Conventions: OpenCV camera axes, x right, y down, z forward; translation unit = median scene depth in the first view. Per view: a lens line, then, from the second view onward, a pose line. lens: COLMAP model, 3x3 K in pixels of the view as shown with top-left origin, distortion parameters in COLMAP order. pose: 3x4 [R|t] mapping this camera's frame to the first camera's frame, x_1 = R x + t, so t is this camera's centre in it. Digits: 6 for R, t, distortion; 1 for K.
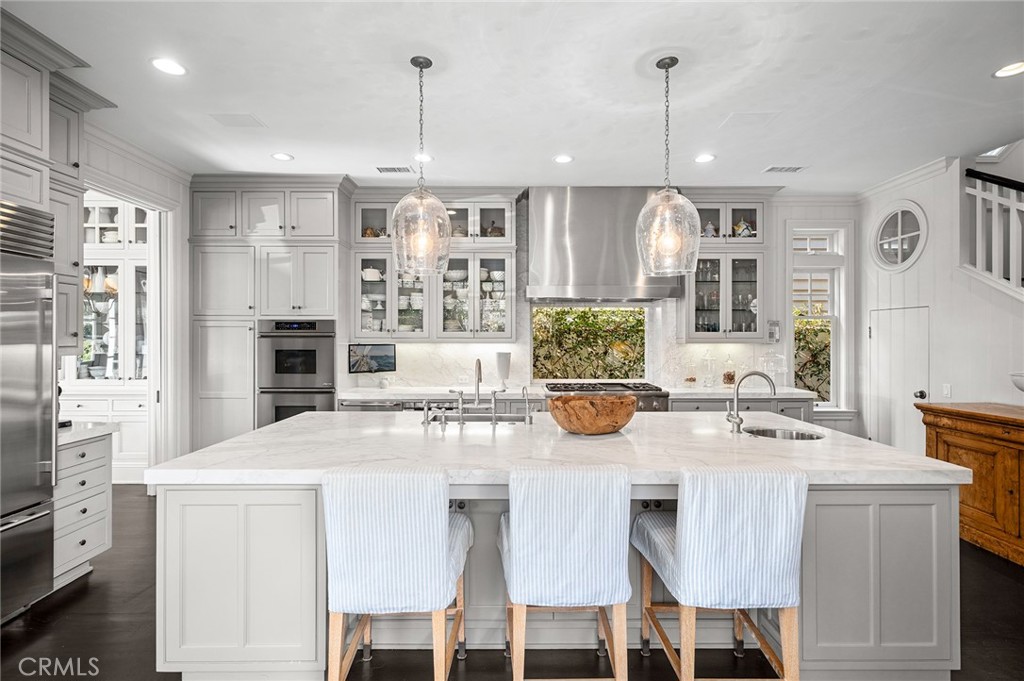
lens RADIAL K [[472.7, 0, 510.2], [0, 472.7, 338.1], [0, 0, 1]] dist [0.002916, 0.000660]
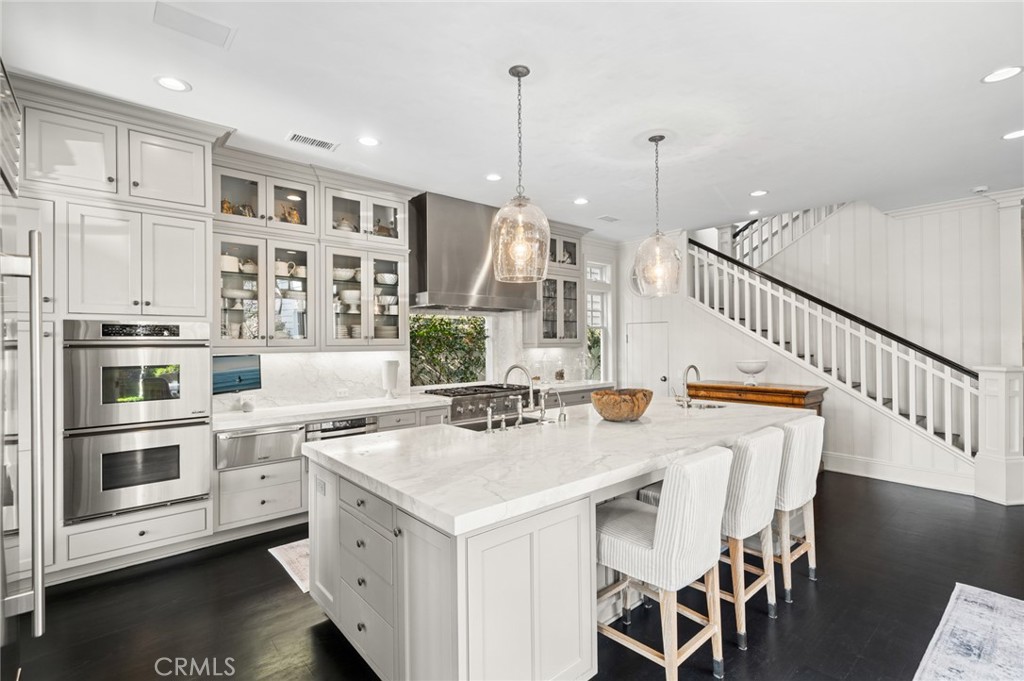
lens RADIAL K [[472.7, 0, 510.2], [0, 472.7, 338.1], [0, 0, 1]] dist [0.002916, 0.000660]
pose [[0.760680, -0.001298, 0.649126, -0.458031], [0.010915, 0.999882, -0.010791, -0.001601], [-0.649035, 0.015294, 0.760605, 0.135265]]
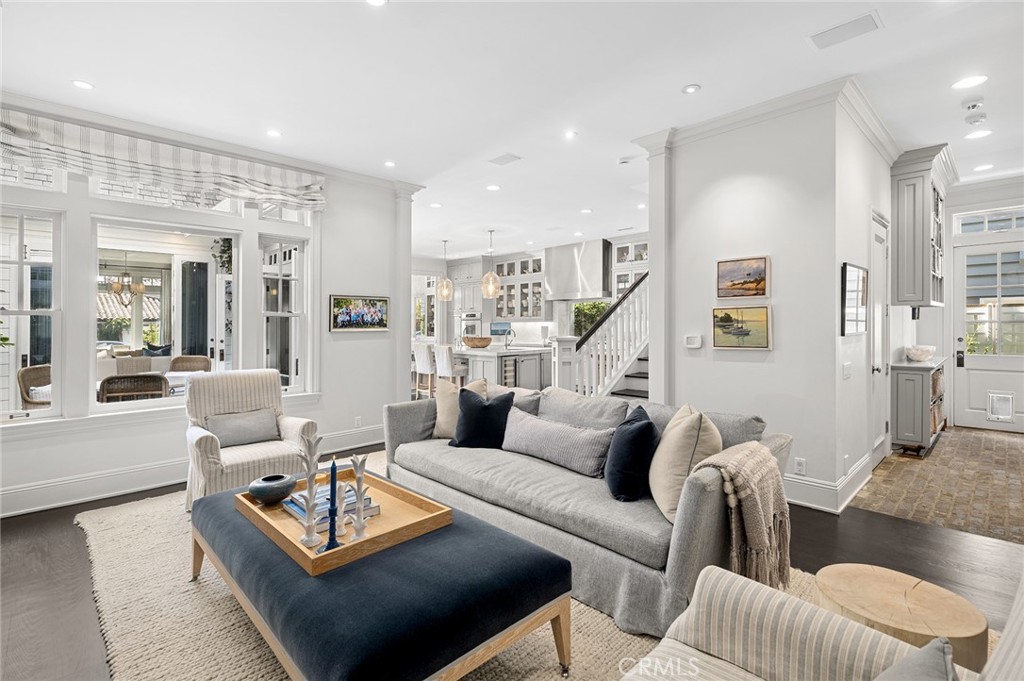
lens RADIAL K [[483.8, 0, 512.0], [0, 483.8, 340.5], [0, 0, 1]] dist [0.000592, 0.000229]
pose [[0.701499, 0.016030, -0.712490, 1.468193], [-0.000356, 0.999755, 0.022143, 0.048655], [0.712671, -0.015279, 0.701332, -0.638622]]
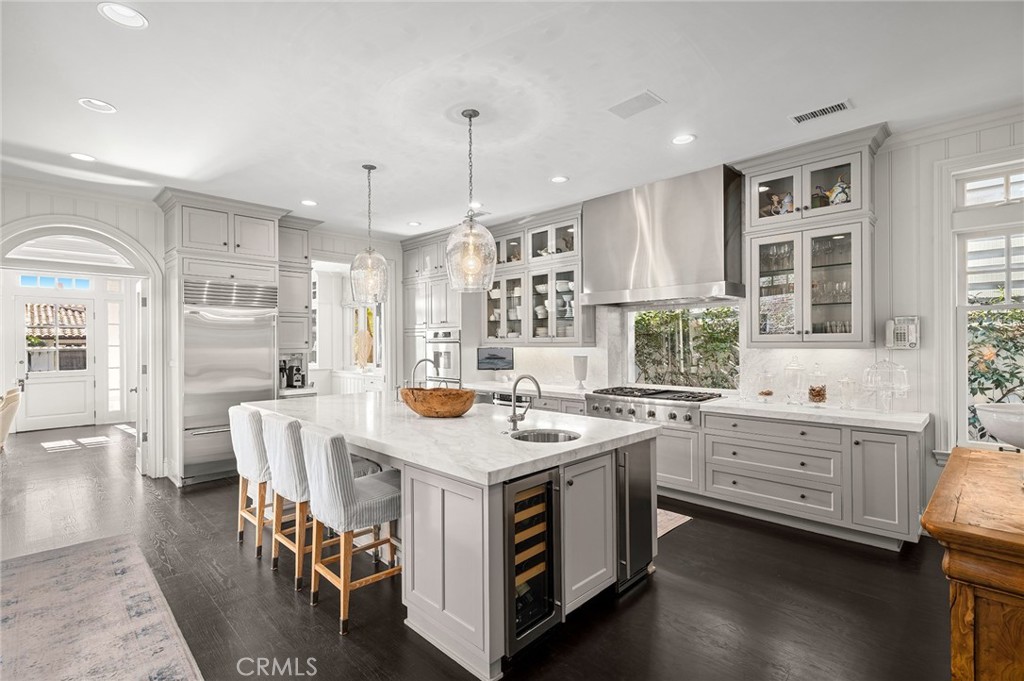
lens RADIAL K [[472.7, 0, 510.2], [0, 472.7, 338.1], [0, 0, 1]] dist [0.002916, 0.000660]
pose [[0.706254, -0.009927, -0.707889, 0.661864], [0.005098, 0.999947, -0.008937, -0.001413], [0.707940, 0.002703, 0.706267, 0.121188]]
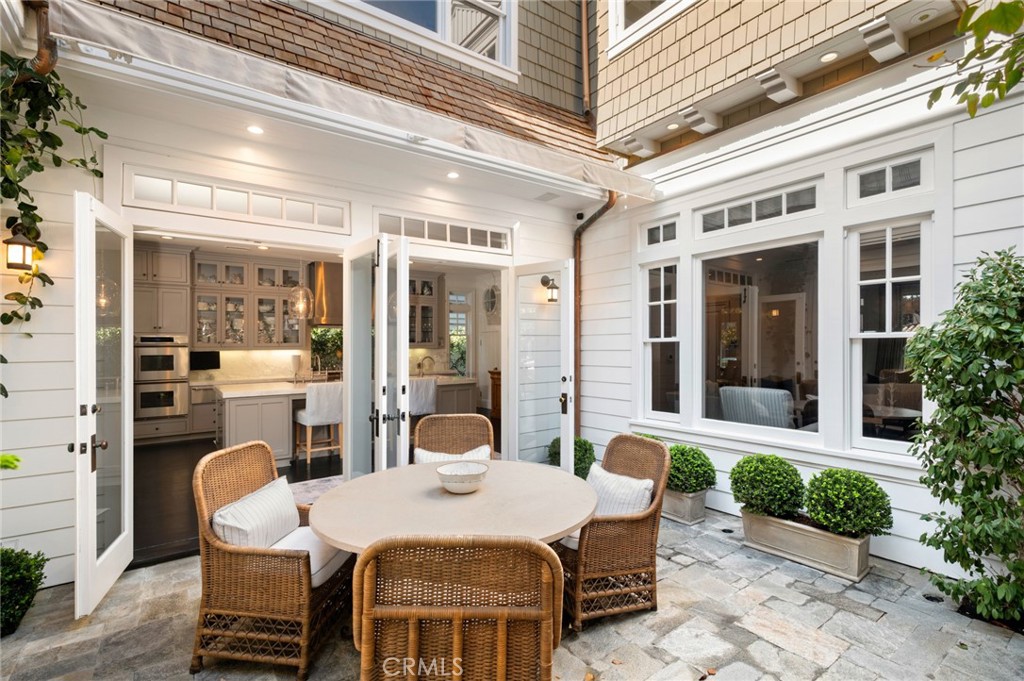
lens RADIAL K [[483.8, 0, 512.0], [0, 483.8, 340.5], [0, 0, 1]] dist [0.000592, 0.000229]
pose [[0.818622, 0.000041, 0.574333, -0.384915], [0.011838, 0.999786, -0.016946, 0.016301], [-0.574211, 0.020671, 0.818447, -0.873890]]
